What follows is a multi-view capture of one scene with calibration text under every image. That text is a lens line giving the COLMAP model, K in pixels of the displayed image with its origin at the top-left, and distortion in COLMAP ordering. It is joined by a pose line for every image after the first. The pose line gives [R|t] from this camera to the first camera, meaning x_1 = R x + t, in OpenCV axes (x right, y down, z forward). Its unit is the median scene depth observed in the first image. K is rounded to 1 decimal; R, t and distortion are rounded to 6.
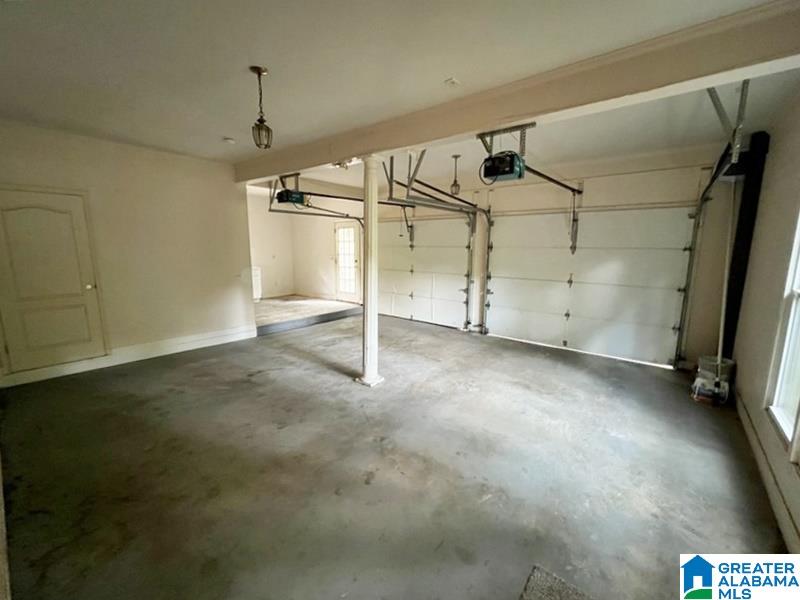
lens RADIAL K [[322.6, 0, 398.0], [0, 322.6, 297.8], [0, 0, 1]] dist [0.004870, 0.000235]
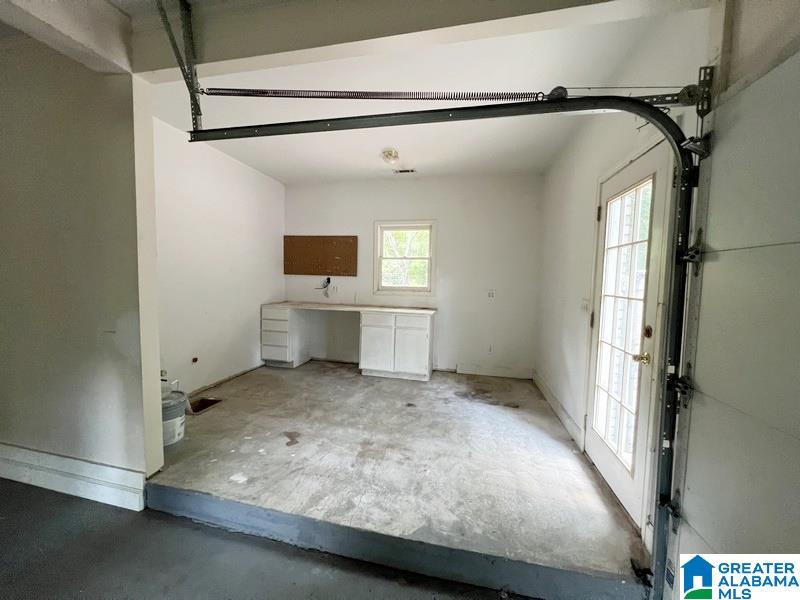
lens RADIAL K [[322.6, 0, 397.1], [0, 322.6, 295.6], [0, 0, 1]] dist [0.004870, 0.000235]
pose [[0.450757, 0.066068, -0.890198, -0.018316], [-0.167072, 0.985878, -0.011429, -0.113796], [0.876872, 0.153879, 0.455430, 0.804542]]
